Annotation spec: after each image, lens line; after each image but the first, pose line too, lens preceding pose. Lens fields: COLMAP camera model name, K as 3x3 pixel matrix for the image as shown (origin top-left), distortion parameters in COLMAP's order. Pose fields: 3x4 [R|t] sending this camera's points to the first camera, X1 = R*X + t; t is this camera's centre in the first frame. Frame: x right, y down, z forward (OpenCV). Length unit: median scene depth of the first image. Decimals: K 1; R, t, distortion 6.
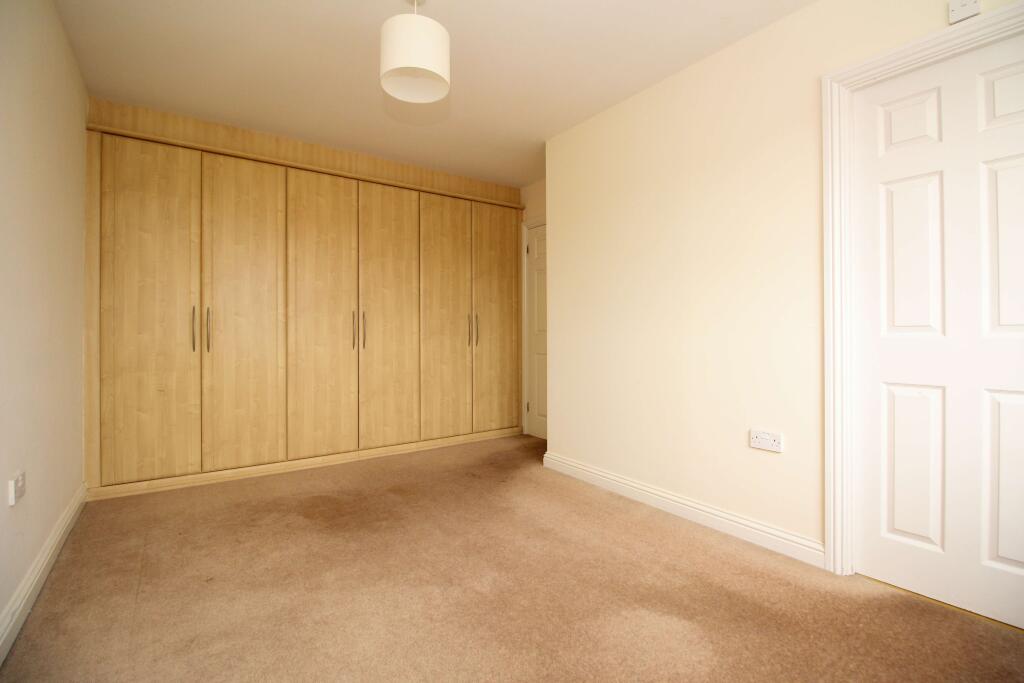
lens RADIAL K [[471.9, 0, 511.7], [0, 471.9, 328.1], [0, 0, 1]] dist [0.001080, -0.000061]
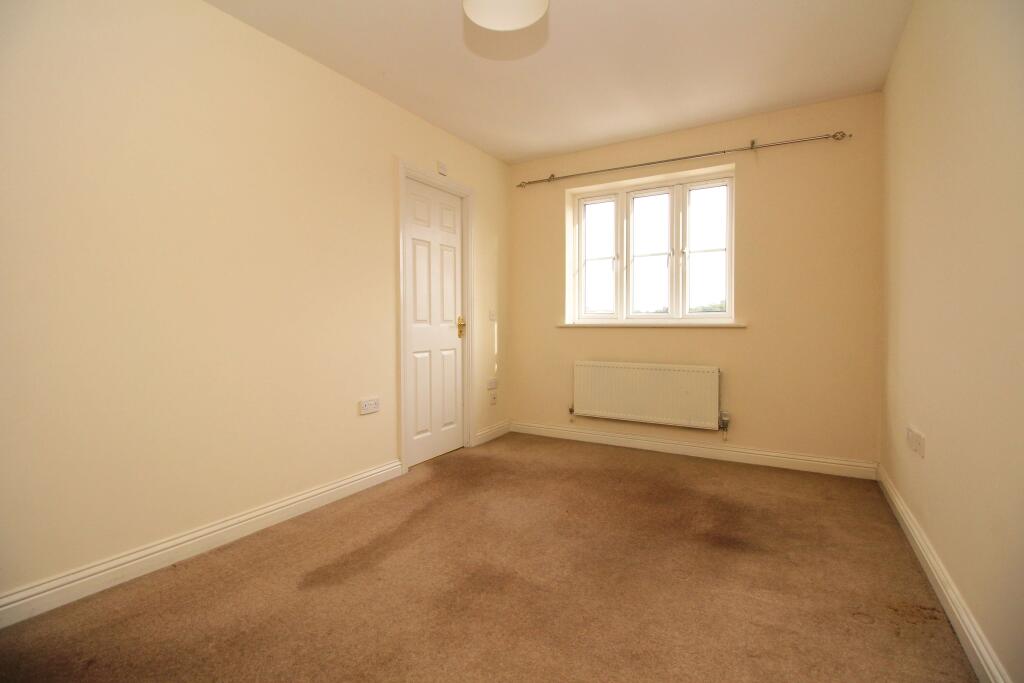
lens RADIAL K [[471.9, 0, 511.7], [0, 471.9, 328.1], [0, 0, 1]] dist [0.001080, -0.000061]
pose [[-0.397700, -0.009364, 0.917468, -0.855634], [-0.005136, 0.999955, 0.007980, 0.009903], [-0.917501, -0.001539, -0.397730, 1.213774]]
